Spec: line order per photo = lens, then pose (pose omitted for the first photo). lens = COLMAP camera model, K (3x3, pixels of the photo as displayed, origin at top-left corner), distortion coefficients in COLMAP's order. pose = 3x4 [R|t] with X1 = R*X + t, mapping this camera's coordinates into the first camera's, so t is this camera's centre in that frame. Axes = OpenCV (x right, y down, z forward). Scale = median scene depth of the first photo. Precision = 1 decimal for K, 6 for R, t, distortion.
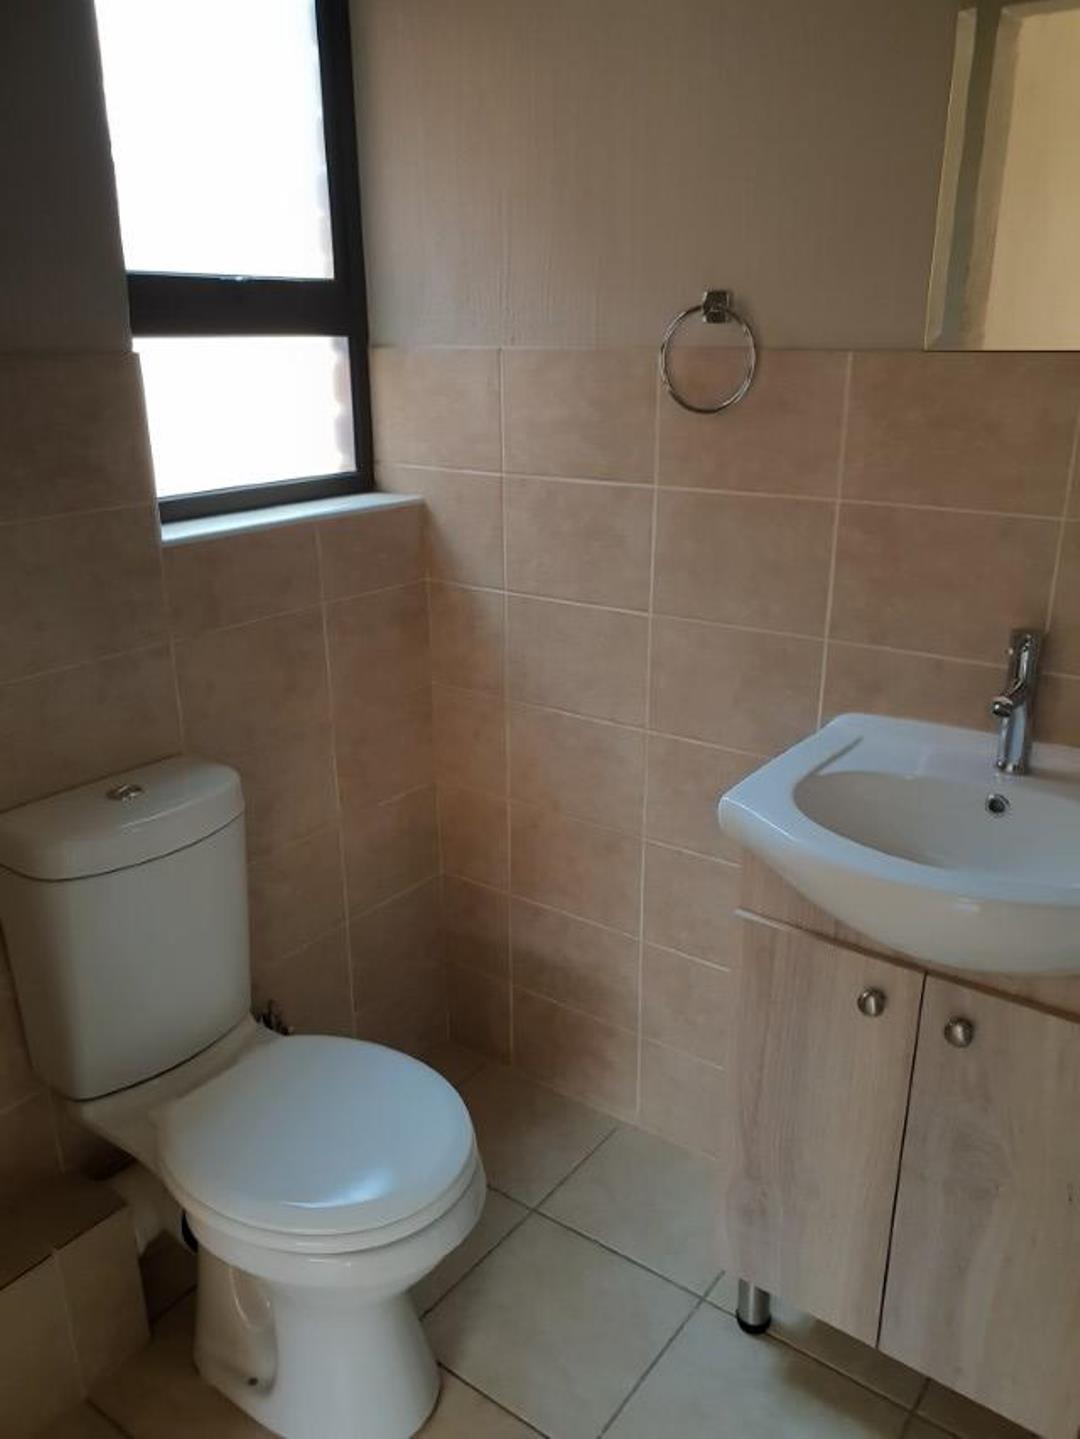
lens RADIAL K [[1125.3, 0, 545.7], [0, 1125.3, 747.2], [0, 0, 1]] dist [0.116786, -0.179392]
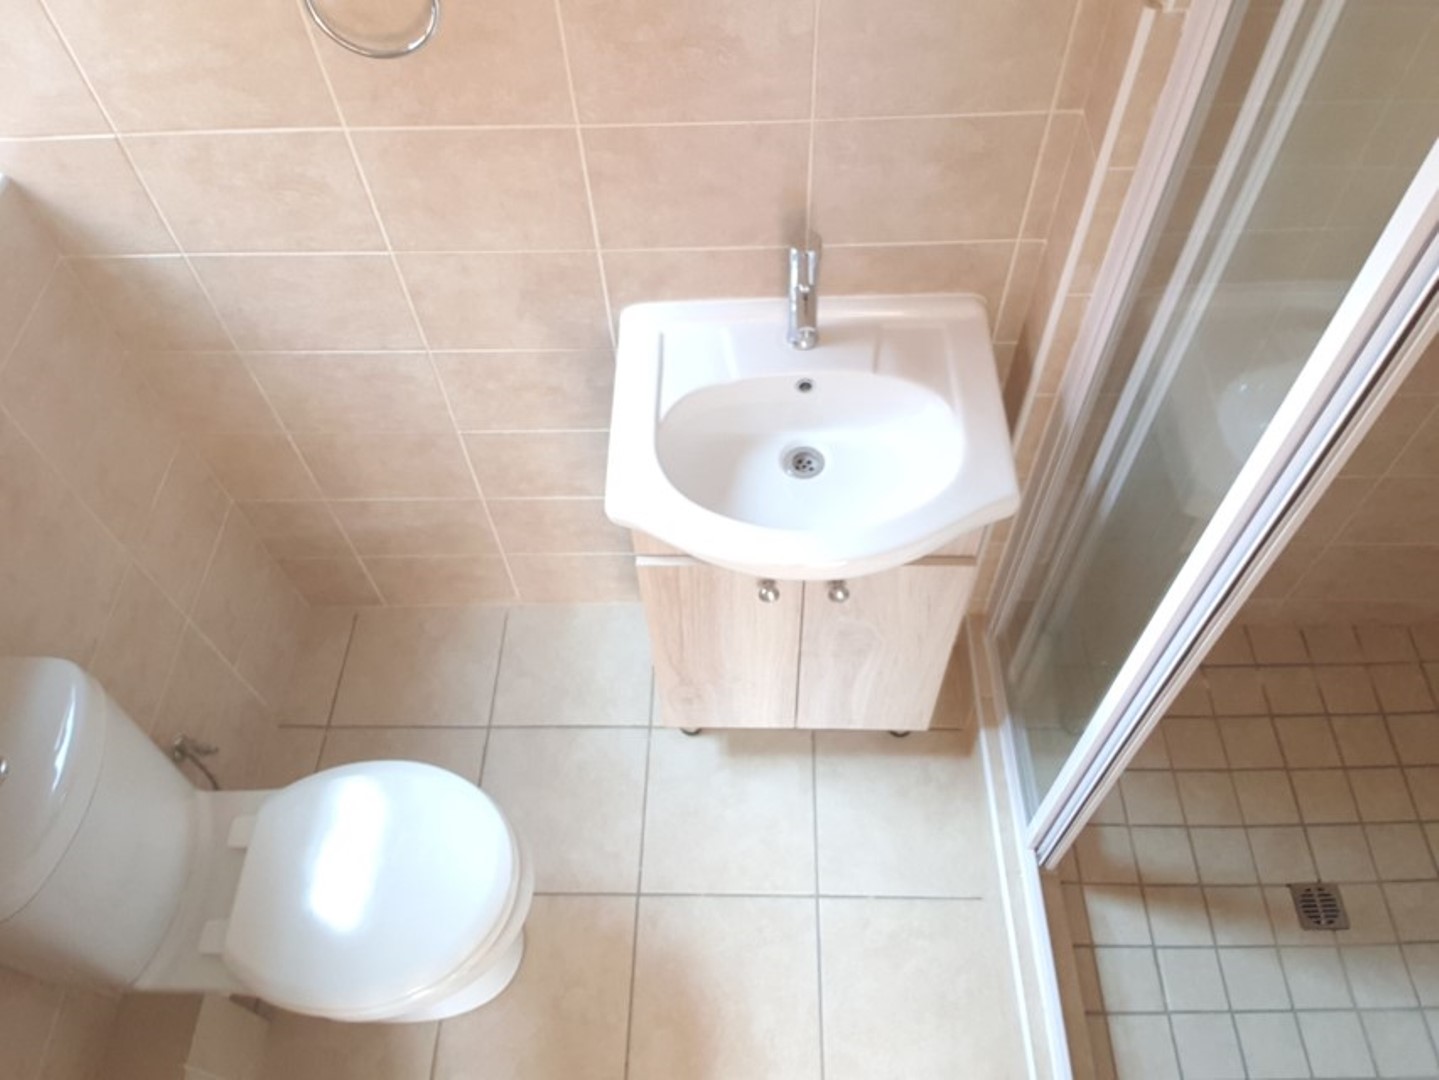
lens RADIAL K [[1125.3, 0, 728.3], [0, 1125.3, 533.3], [0, 0, 1]] dist [0.116786, -0.179392]
pose [[0.819464, -0.487648, 0.301129, -0.074800], [0.222534, 0.754911, 0.616919, -0.498239], [-0.528165, -0.438531, 0.727140, 0.132741]]
